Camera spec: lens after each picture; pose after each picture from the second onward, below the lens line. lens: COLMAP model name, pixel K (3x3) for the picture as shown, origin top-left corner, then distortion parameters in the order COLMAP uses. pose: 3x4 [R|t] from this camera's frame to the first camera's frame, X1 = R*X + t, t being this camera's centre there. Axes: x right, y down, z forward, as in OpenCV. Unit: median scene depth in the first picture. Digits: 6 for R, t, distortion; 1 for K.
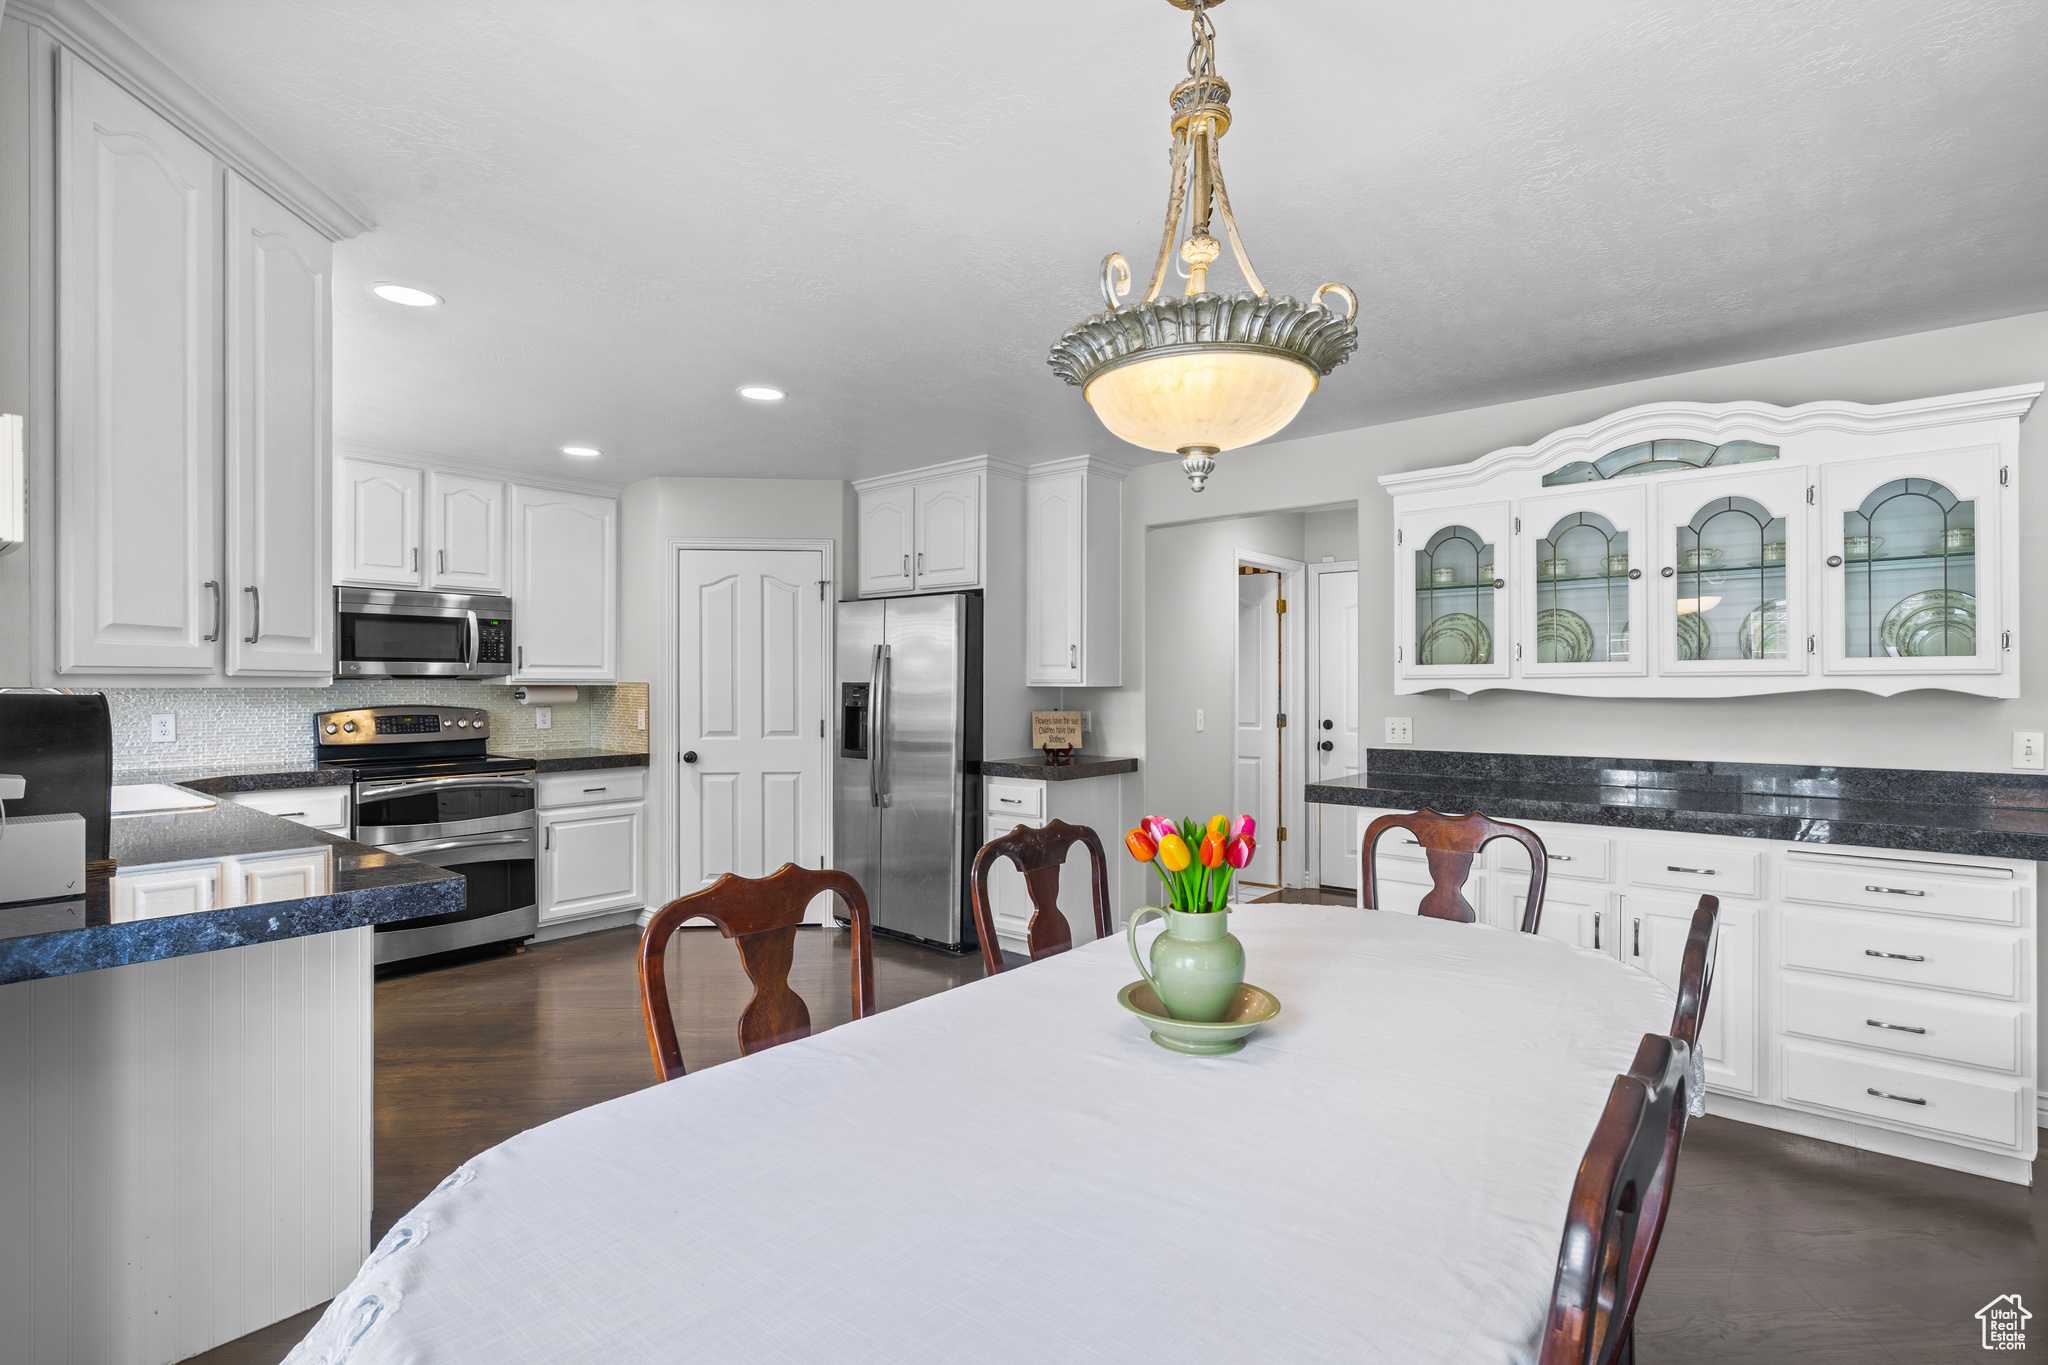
lens RADIAL K [[976.5, 0, 1024.1], [0, 976.5, 669.1], [0, 0, 1]] dist [-0.003176, -0.000603]
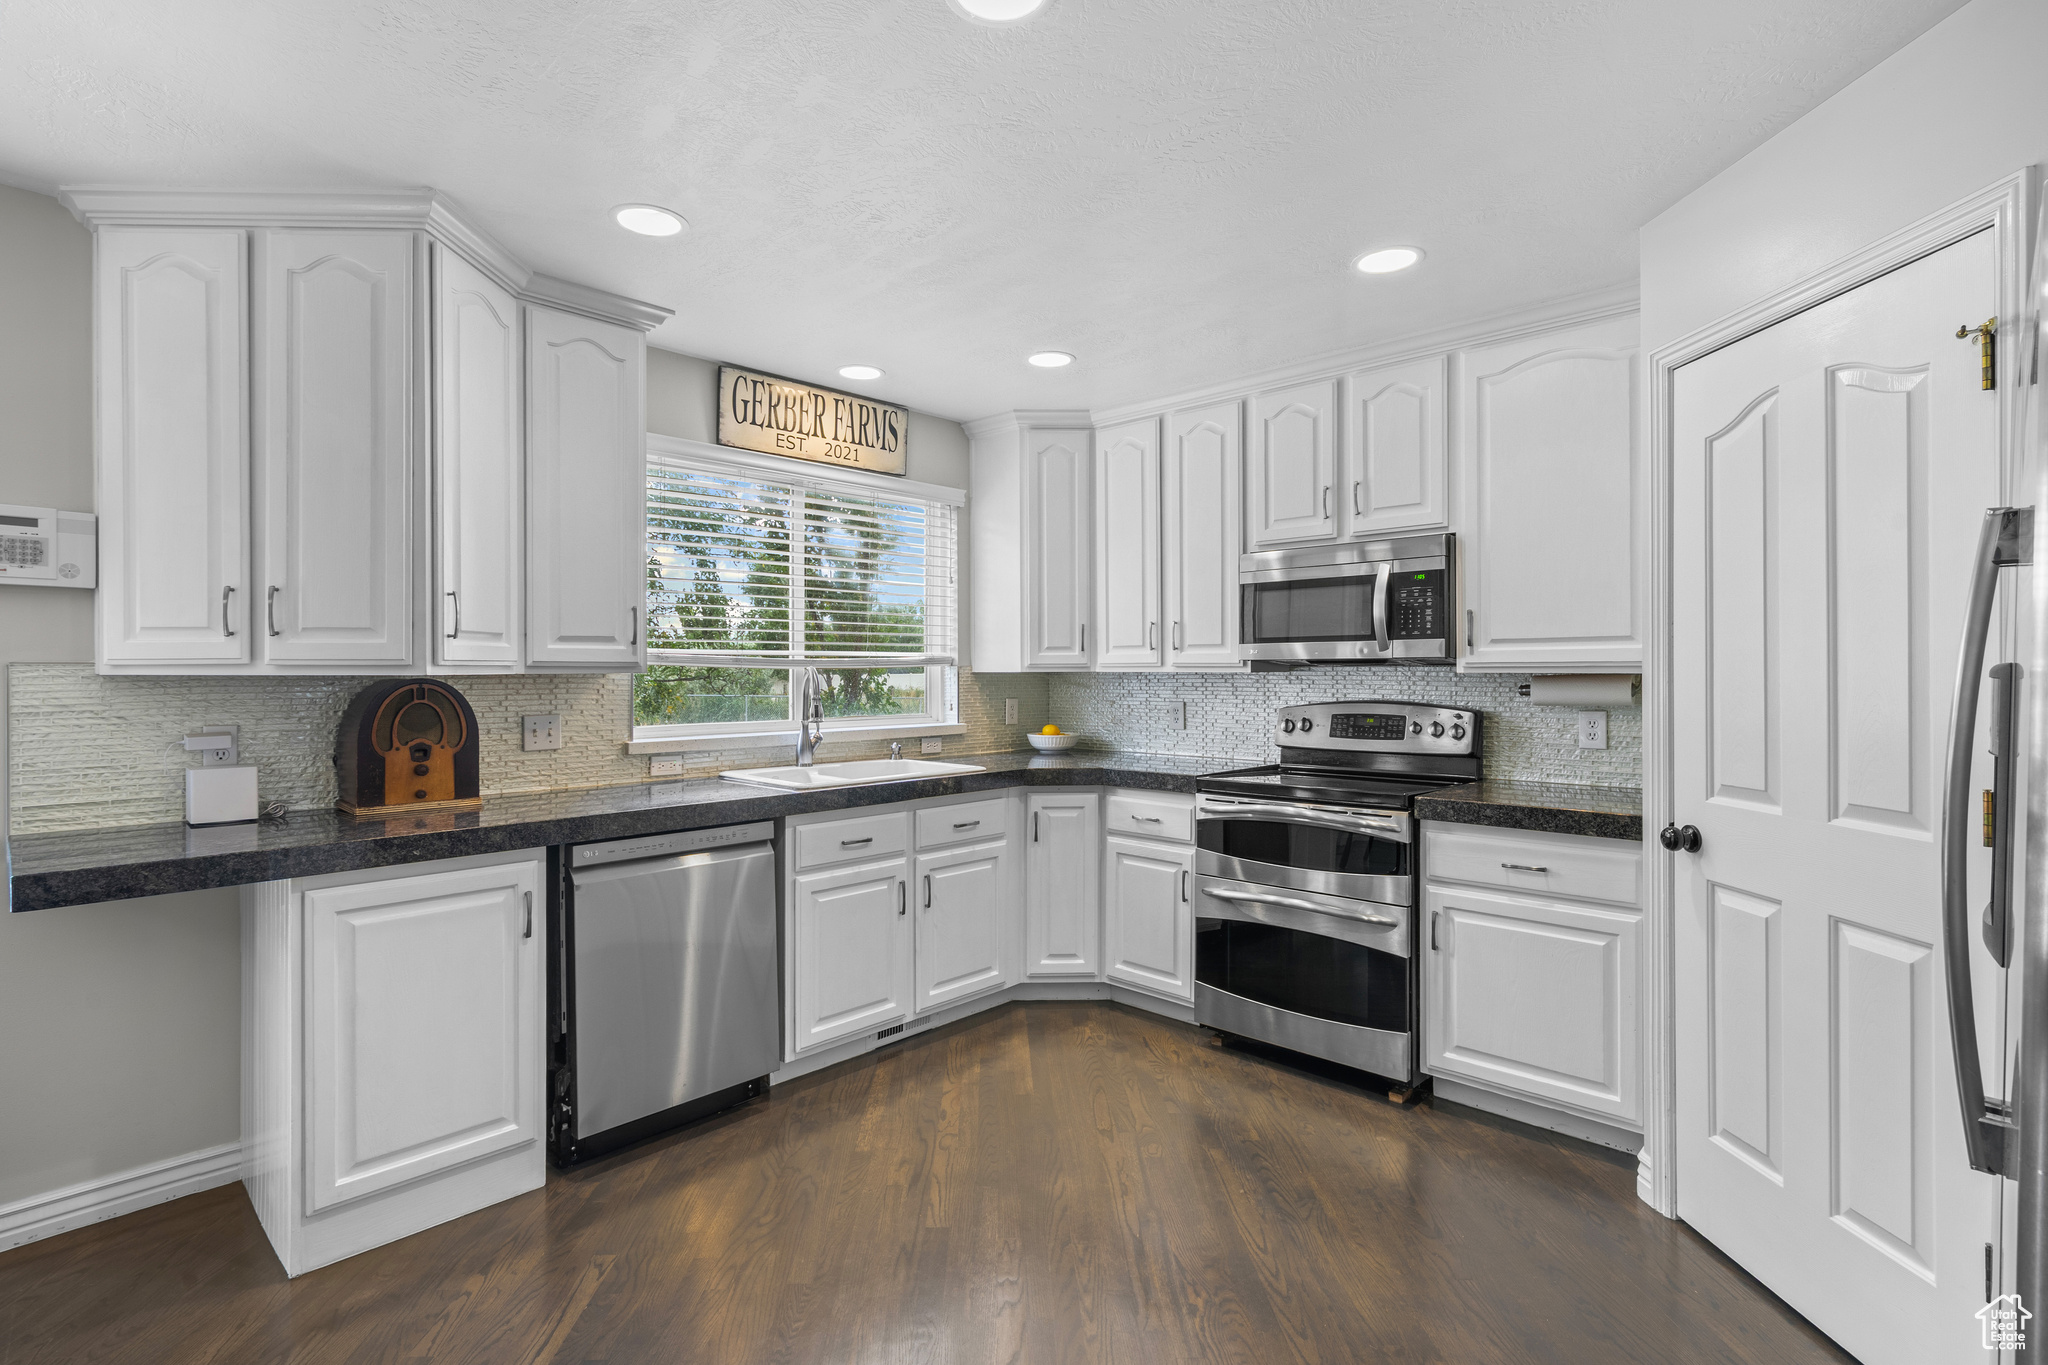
lens RADIAL K [[976.5, 0, 1024.1], [0, 976.5, 669.1], [0, 0, 1]] dist [-0.003176, -0.000603]
pose [[-0.068685, -0.004397, -0.997629, 0.121448], [0.020014, 0.999783, -0.005785, 0.012476], [0.997438, -0.020364, -0.068582, 0.797220]]
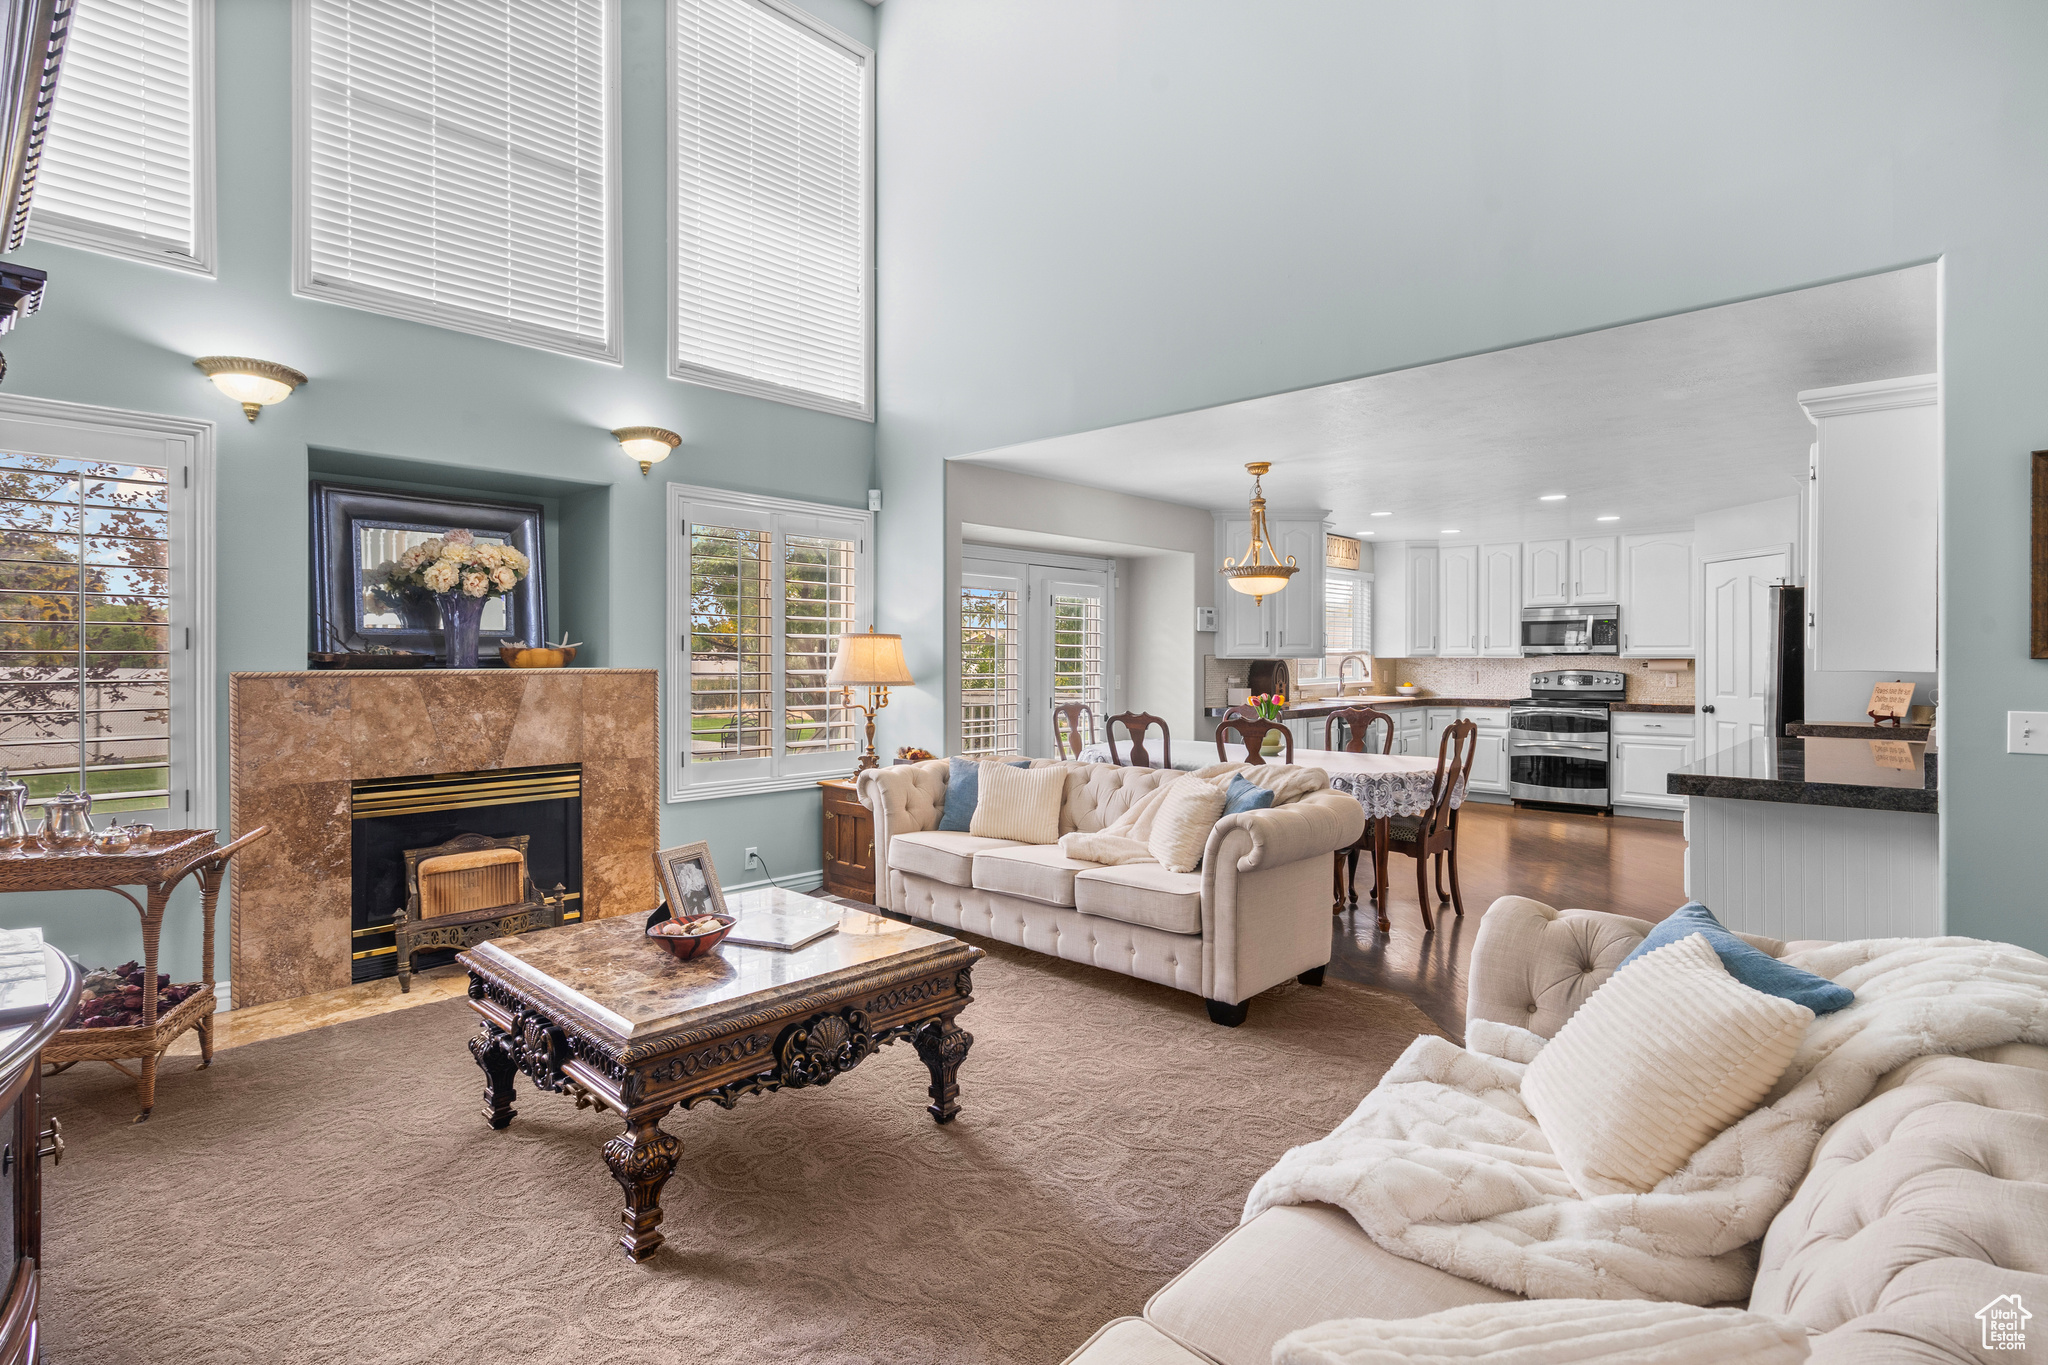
lens RADIAL K [[976.5, 0, 1024.1], [0, 976.5, 669.1], [0, 0, 1]] dist [-0.003176, -0.000603]
pose [[-0.066526, 0.011715, -0.997716, 1.235715], [0.019206, 0.999761, 0.010458, -0.002281], [0.997600, -0.018467, -0.066735, 0.106540]]
